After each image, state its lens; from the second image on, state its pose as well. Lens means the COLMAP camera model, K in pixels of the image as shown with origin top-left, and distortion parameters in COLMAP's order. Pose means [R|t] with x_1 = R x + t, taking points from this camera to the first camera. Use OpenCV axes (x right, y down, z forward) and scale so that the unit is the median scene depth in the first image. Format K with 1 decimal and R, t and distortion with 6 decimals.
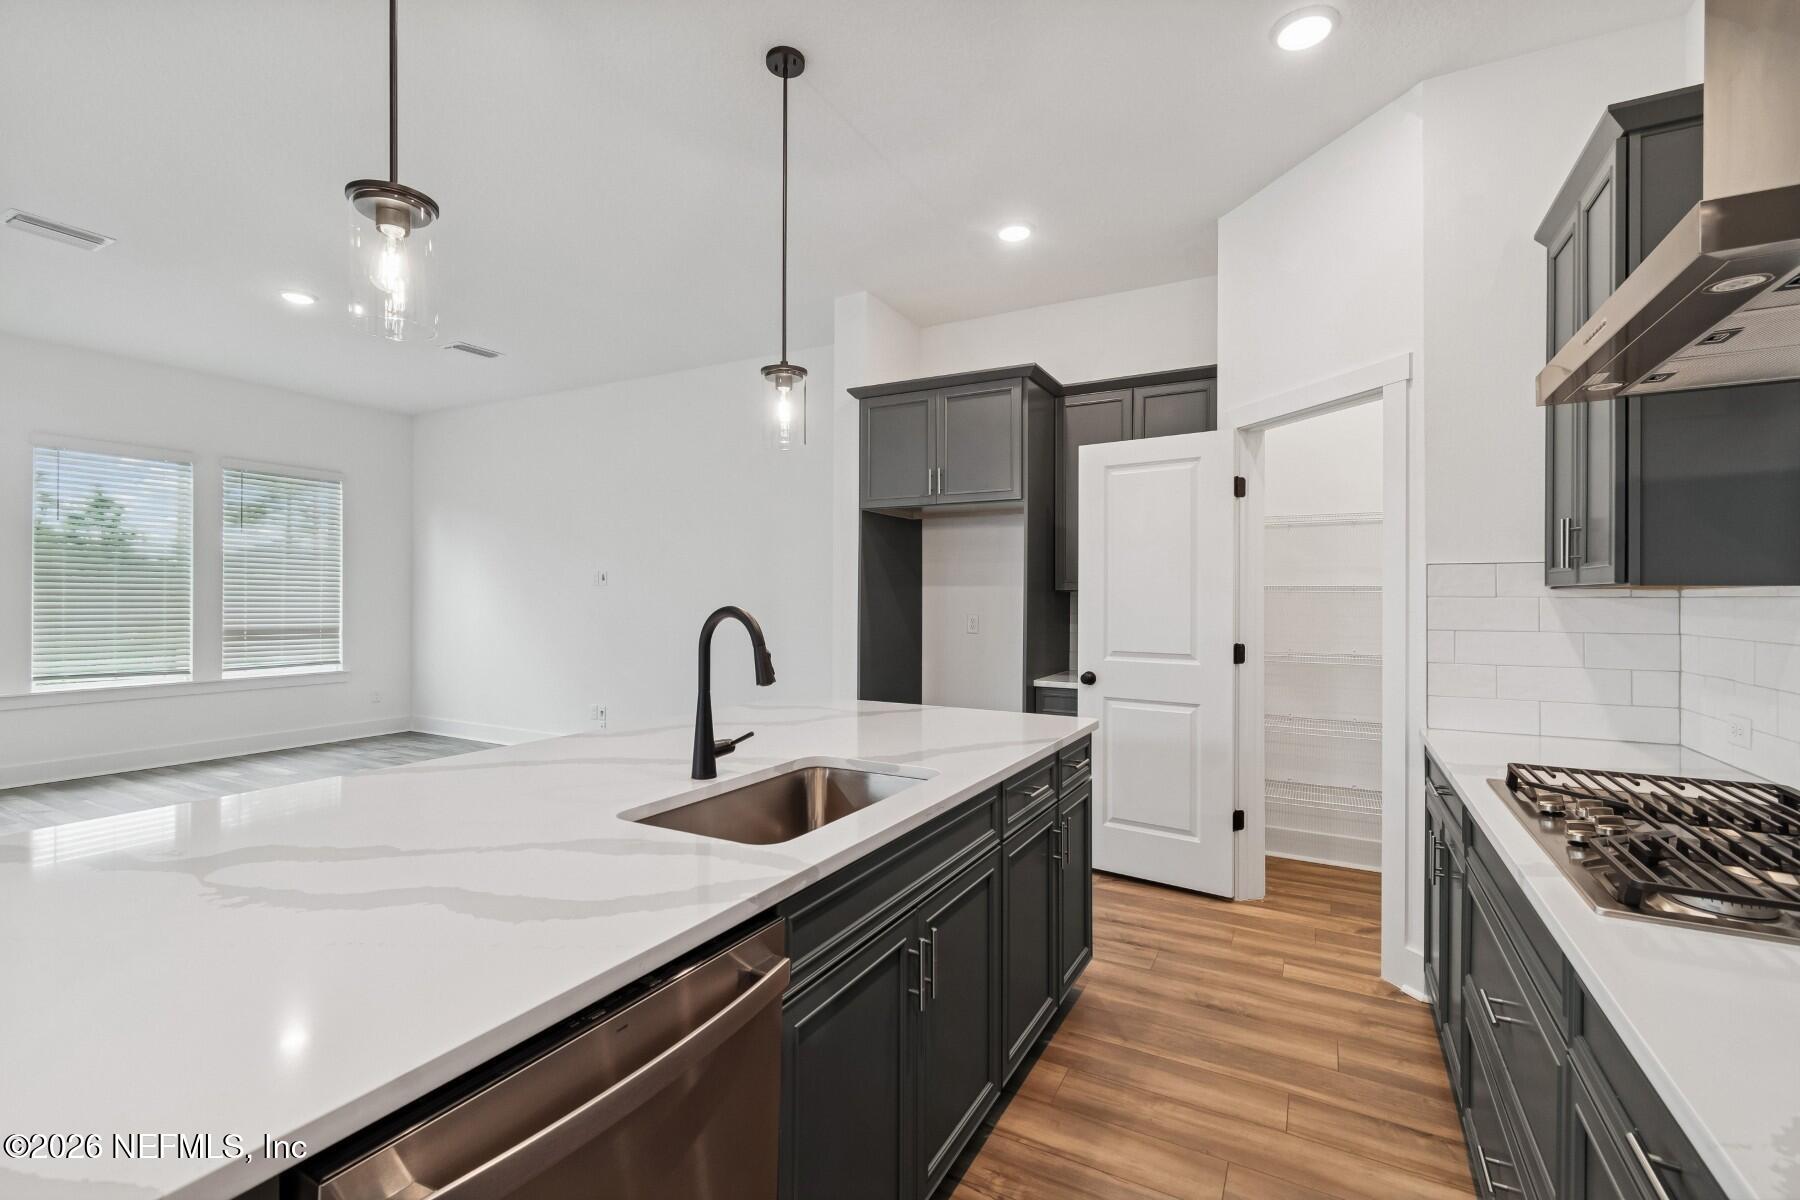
lens RADIAL K [[790.1, 0, 900.0], [0, 790.1, 600.0], [0, 0, 1]] dist [-0.001927, -0.000138]
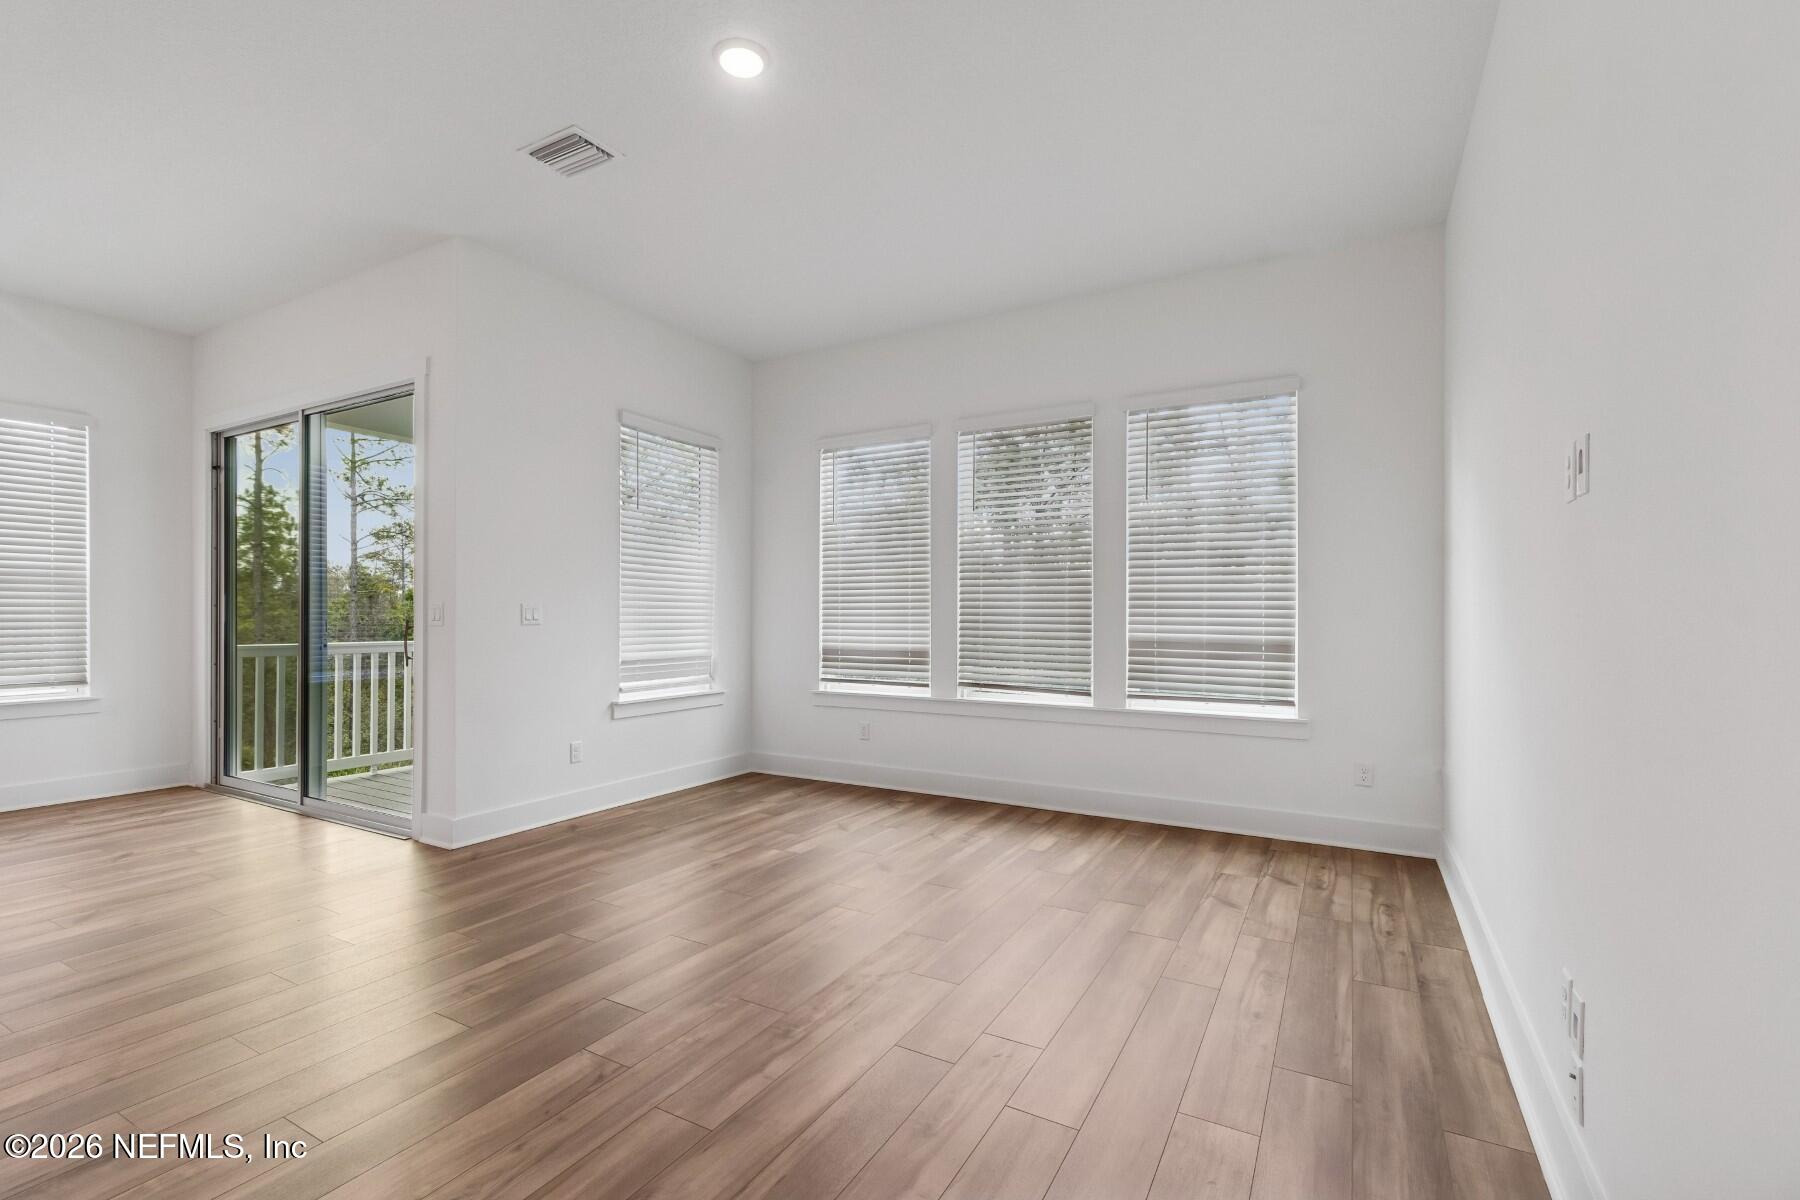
lens RADIAL K [[795.0, 0, 900.0], [0, 795.0, 600.0], [0, 0, 1]] dist [0.001832, 0.000067]
pose [[-0.026272, -0.018613, -0.999482, -0.124418], [0.000379, 0.999826, -0.018630, 0.014116], [0.999655, -0.000869, -0.026260, 0.750455]]
